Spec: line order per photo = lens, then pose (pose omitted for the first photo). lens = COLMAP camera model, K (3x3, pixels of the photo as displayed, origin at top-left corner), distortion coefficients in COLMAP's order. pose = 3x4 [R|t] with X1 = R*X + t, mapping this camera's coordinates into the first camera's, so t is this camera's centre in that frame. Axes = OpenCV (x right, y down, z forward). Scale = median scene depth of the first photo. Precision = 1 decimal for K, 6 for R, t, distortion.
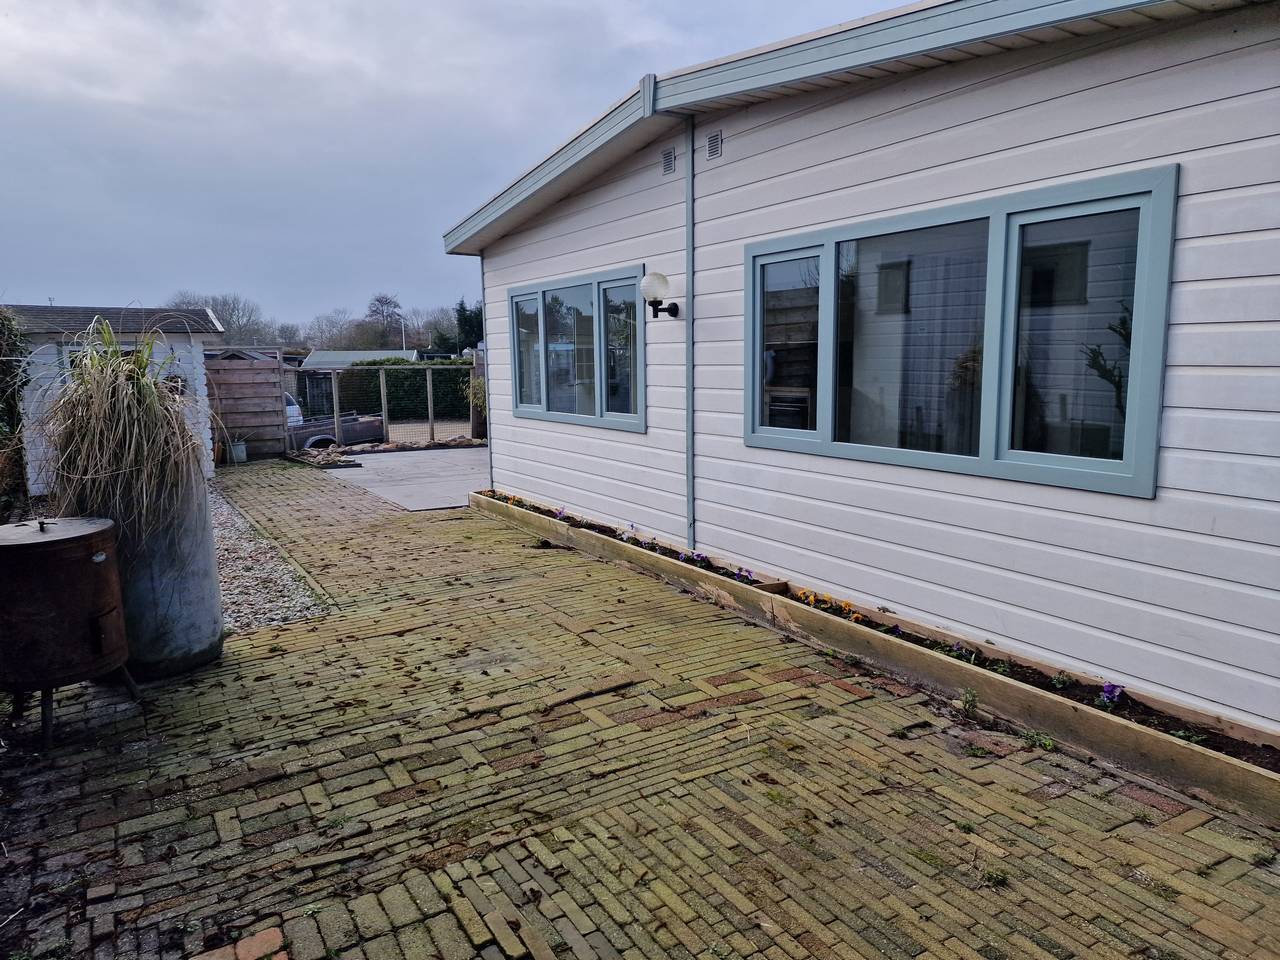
lens RADIAL K [[846.9, 0, 636.5], [0, 846.9, 479.9], [0, 0, 1]] dist [0.061191, -0.043857]
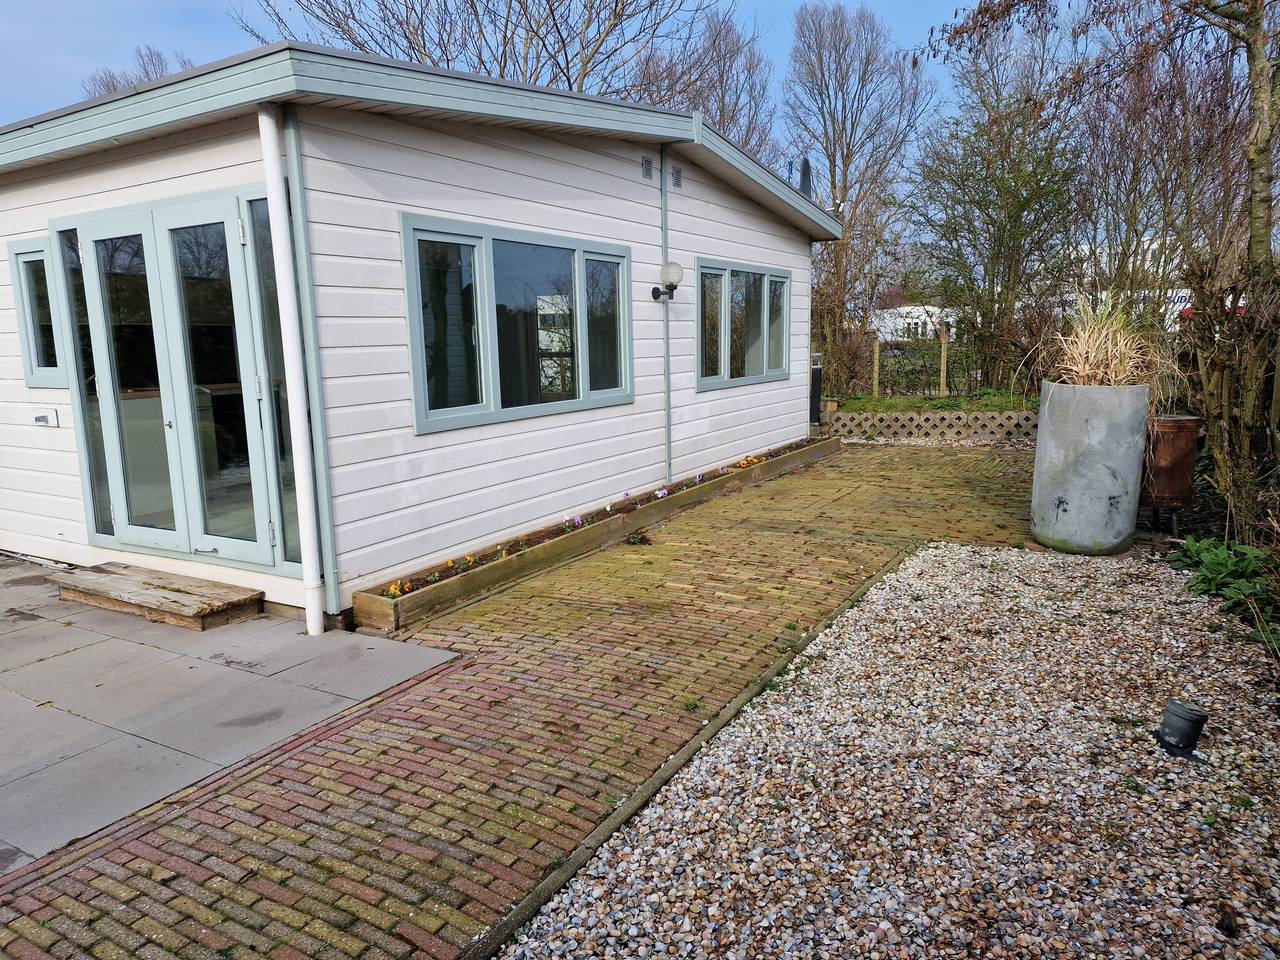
lens RADIAL K [[846.9, 0, 646.8], [0, 846.9, 478.0], [0, 0, 1]] dist [0.061191, -0.043857]
pose [[-0.470737, -0.134937, 0.871893, -0.905451], [0.141478, 0.963901, 0.225561, -0.192165], [-0.870856, 0.229534, -0.434654, 1.382394]]
